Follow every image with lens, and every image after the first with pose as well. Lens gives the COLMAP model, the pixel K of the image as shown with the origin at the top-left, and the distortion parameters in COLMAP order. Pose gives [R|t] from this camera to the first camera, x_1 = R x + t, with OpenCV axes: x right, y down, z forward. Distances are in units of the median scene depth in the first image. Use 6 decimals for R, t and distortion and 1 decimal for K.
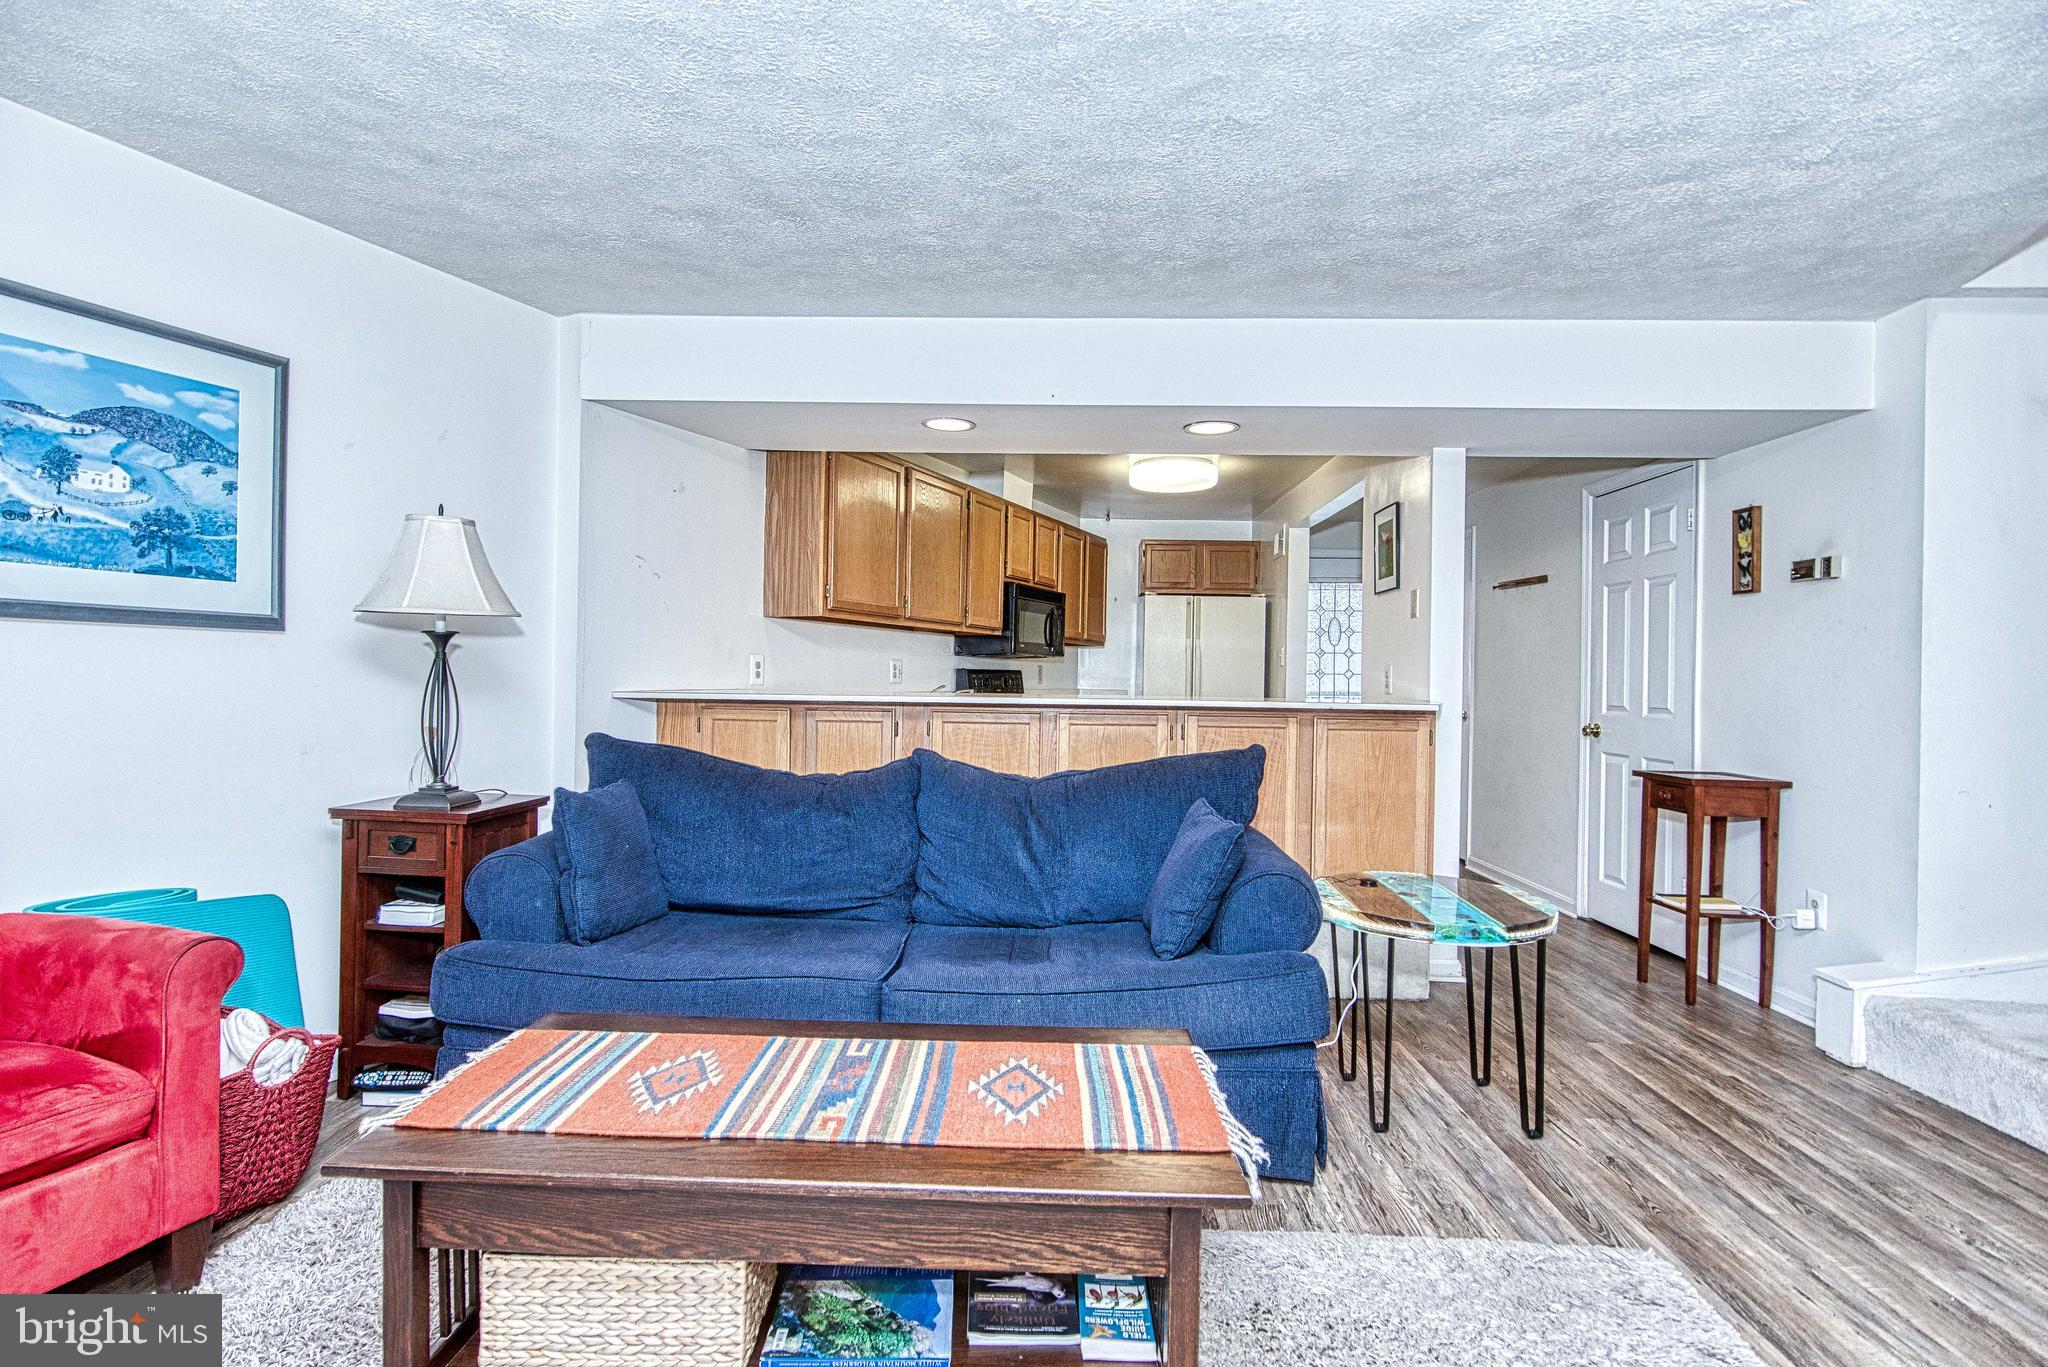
lens RADIAL K [[1000.6, 0, 1023.8], [0, 1000.6, 679.1], [0, 0, 1]] dist [-0.002830, -0.000078]
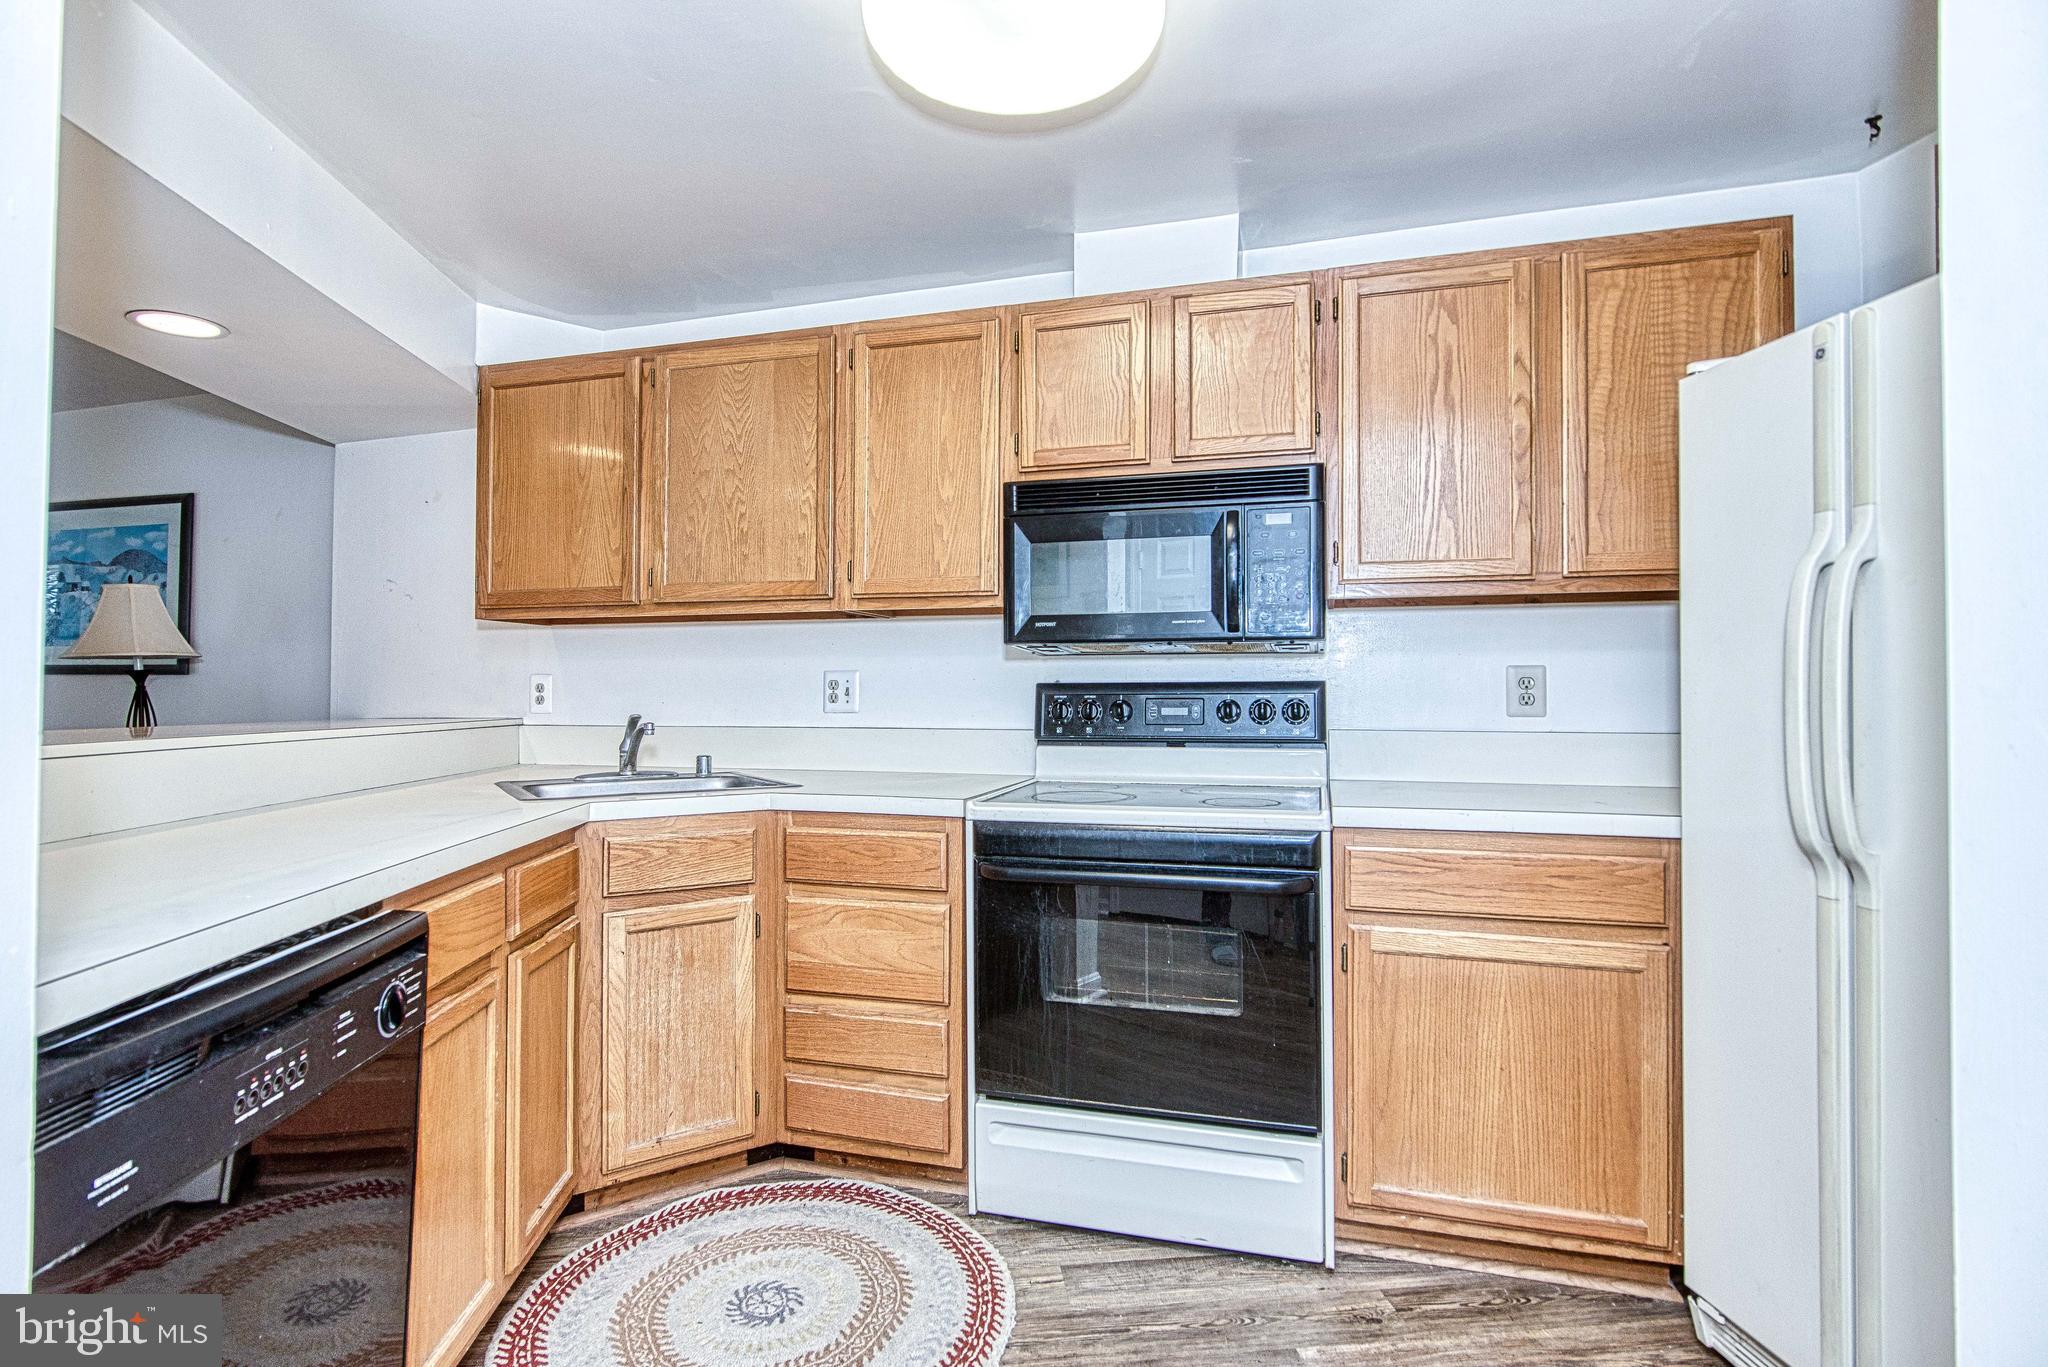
lens RADIAL K [[1000.7, 0, 1024.8], [0, 1000.7, 679.6], [0, 0, 1]] dist [-0.001182, -0.001083]
pose [[0.138323, -0.031789, -0.989877, 0.957384], [0.001177, 0.999489, -0.031934, 0.008584], [0.990386, 0.003252, 0.138290, 2.133918]]
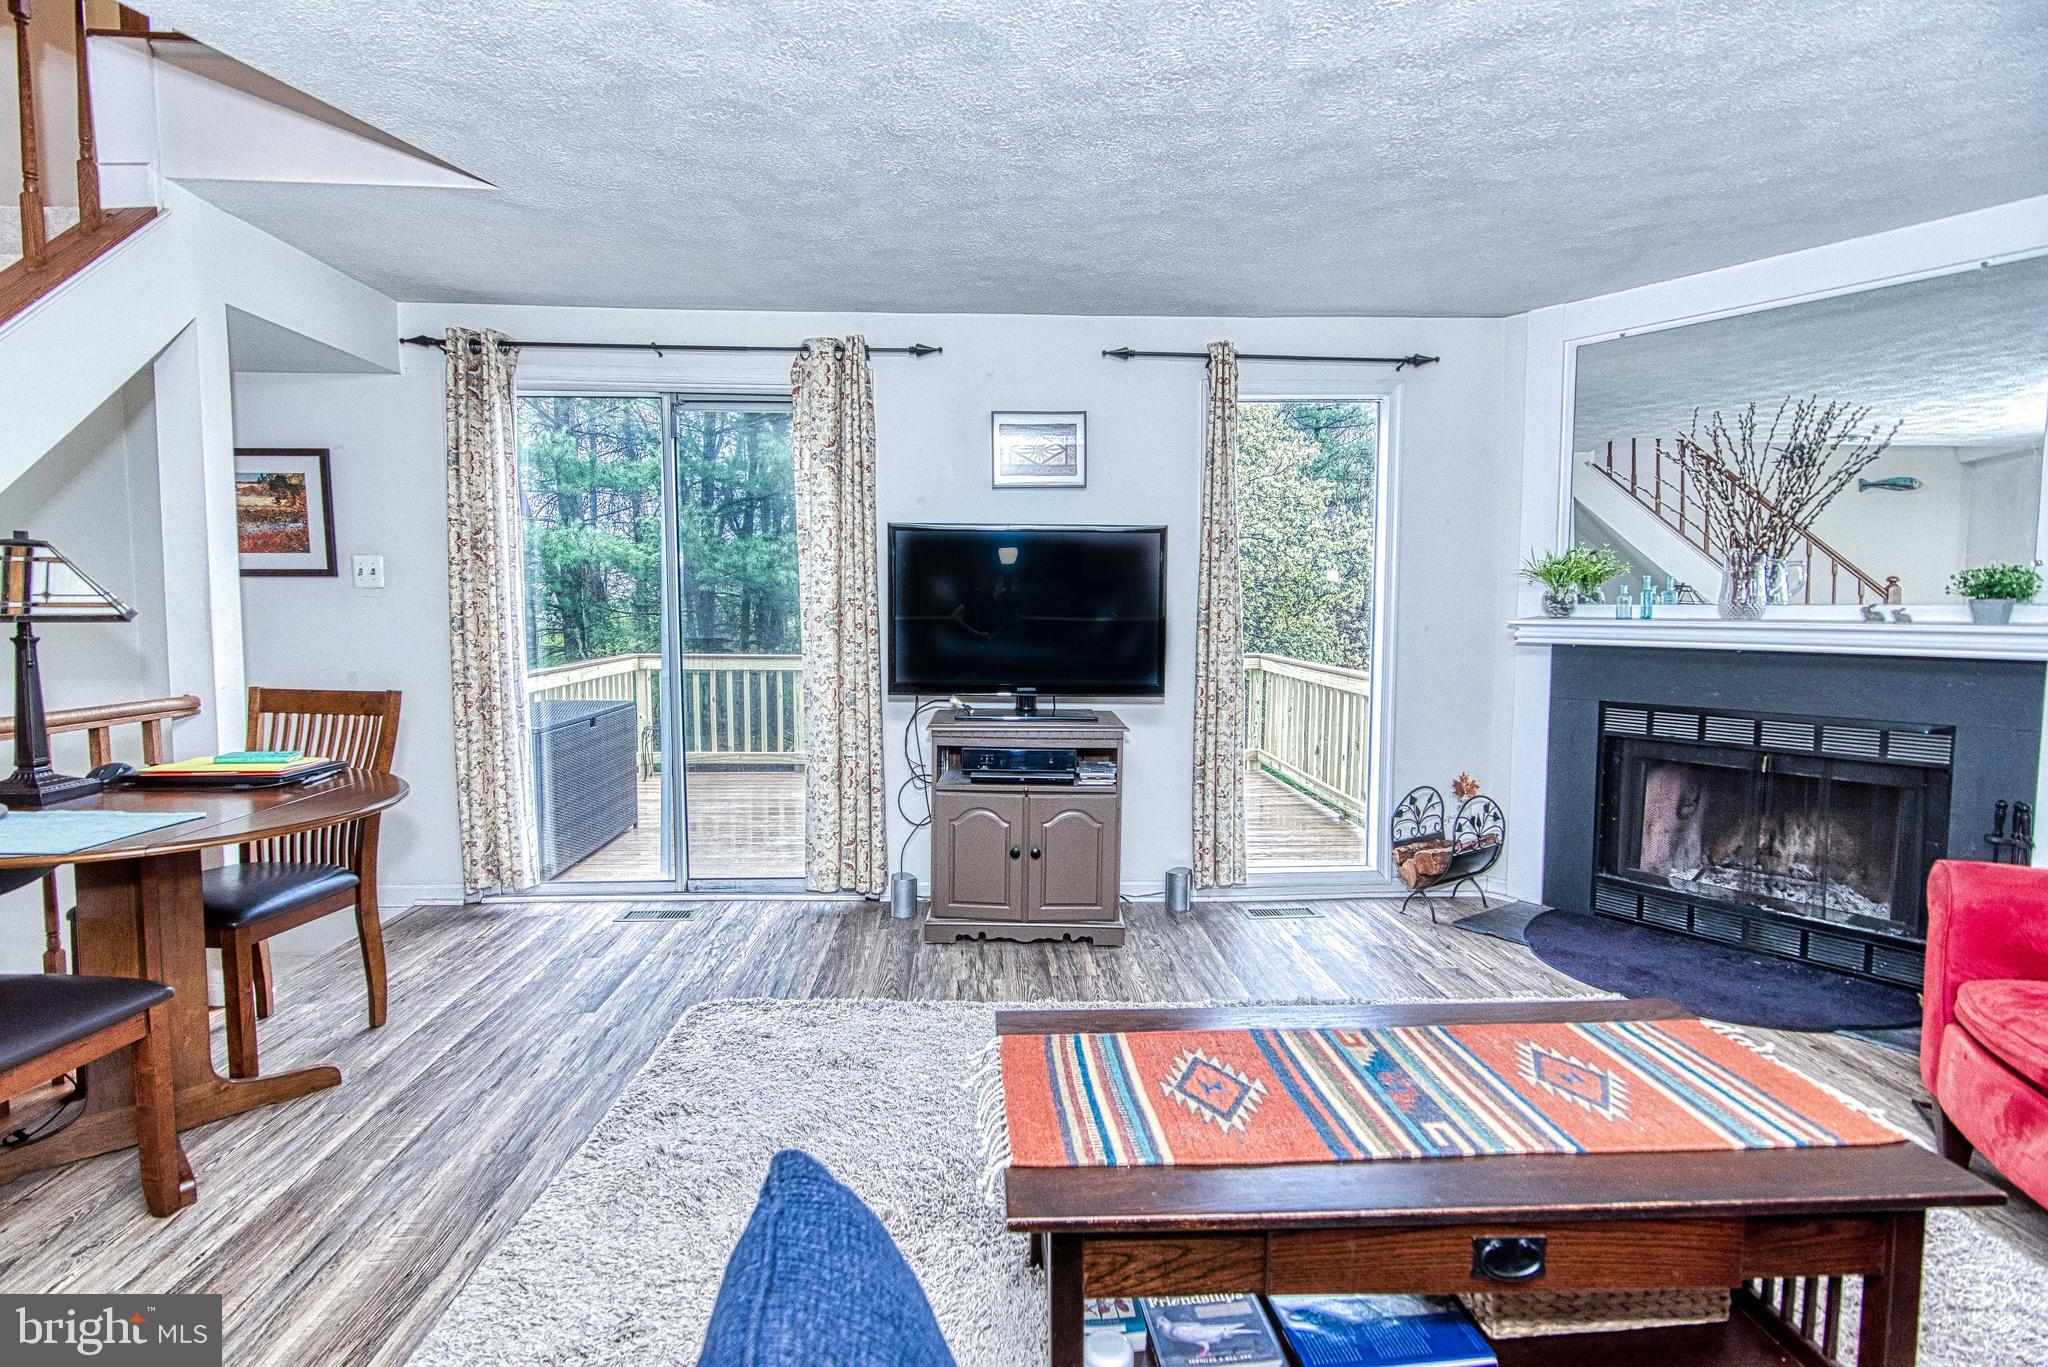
lens RADIAL K [[1000.6, 0, 1023.8], [0, 1000.6, 679.1], [0, 0, 1]] dist [-0.002830, -0.000078]
pose [[-0.996740, -0.012829, -0.079658, 0.163102], [-0.018878, 0.996955, 0.075660, -0.022514], [0.078445, 0.076917, -0.993947, 1.250284]]
